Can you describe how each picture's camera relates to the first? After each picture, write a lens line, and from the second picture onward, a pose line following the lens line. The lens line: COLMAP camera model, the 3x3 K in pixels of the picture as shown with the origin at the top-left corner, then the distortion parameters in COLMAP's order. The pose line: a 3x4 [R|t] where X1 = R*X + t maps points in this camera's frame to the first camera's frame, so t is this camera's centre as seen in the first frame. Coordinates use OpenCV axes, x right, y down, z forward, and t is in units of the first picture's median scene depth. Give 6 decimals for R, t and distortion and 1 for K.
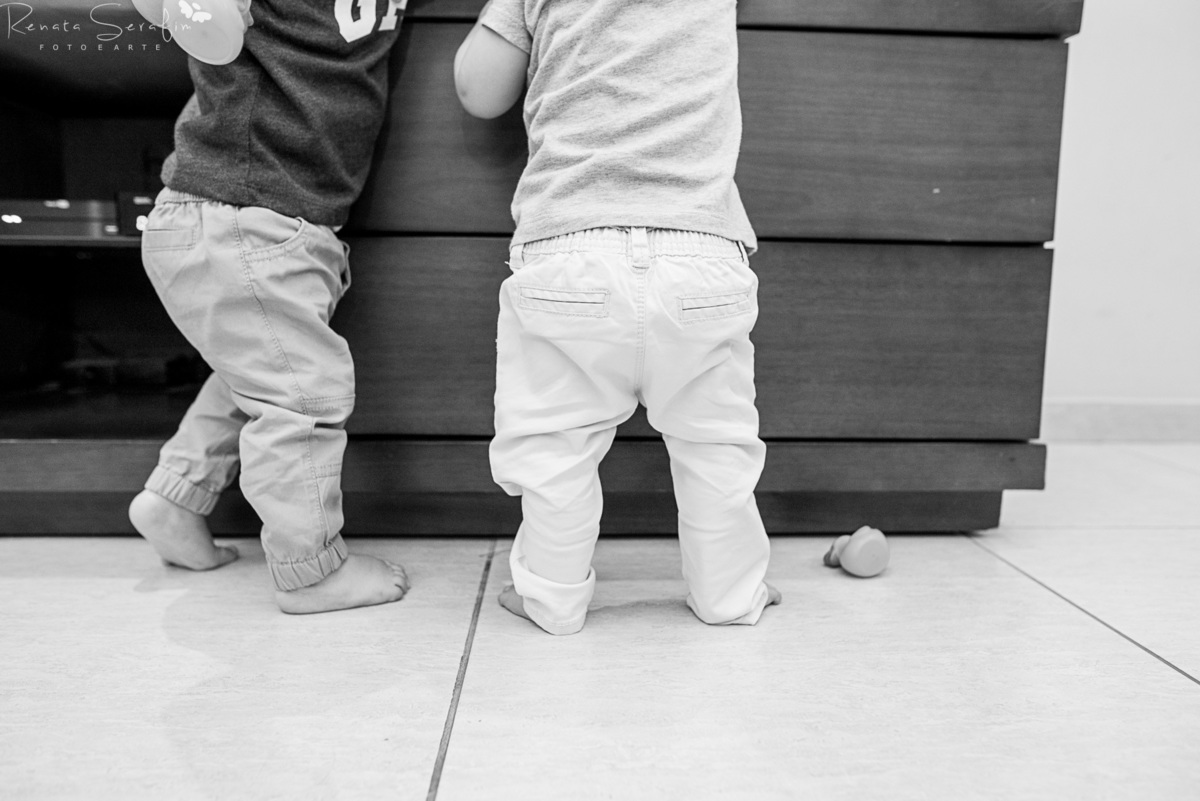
lens RADIAL K [[819.5, 0, 600.0], [0, 819.5, 400.5], [0, 0, 1]] dist [-0.069361, 0.032277]
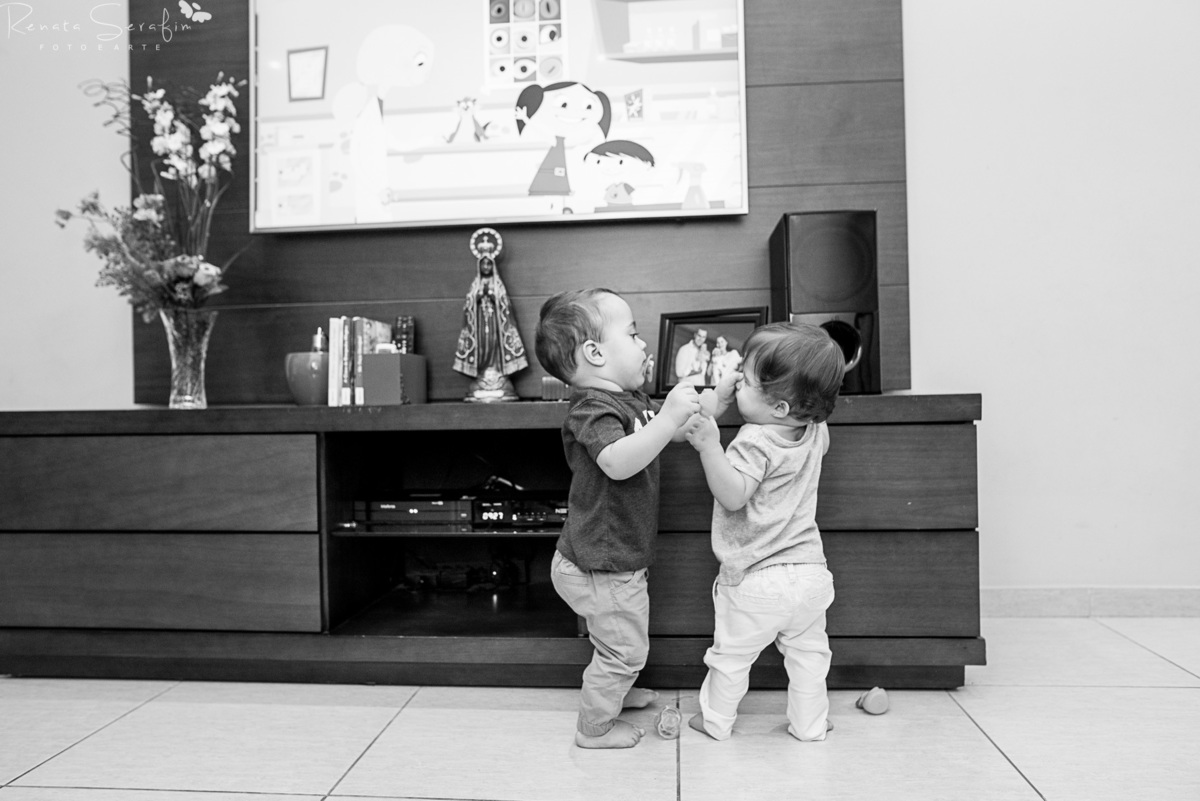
lens RADIAL K [[819.5, 0, 600.0], [0, 819.5, 400.5], [0, 0, 1]] dist [-0.069361, 0.032277]
pose [[0.989038, -0.033585, -0.143792, -0.018020], [0.012324, 0.989168, -0.146271, -0.227820], [0.147147, 0.142896, 0.978738, -0.990483]]
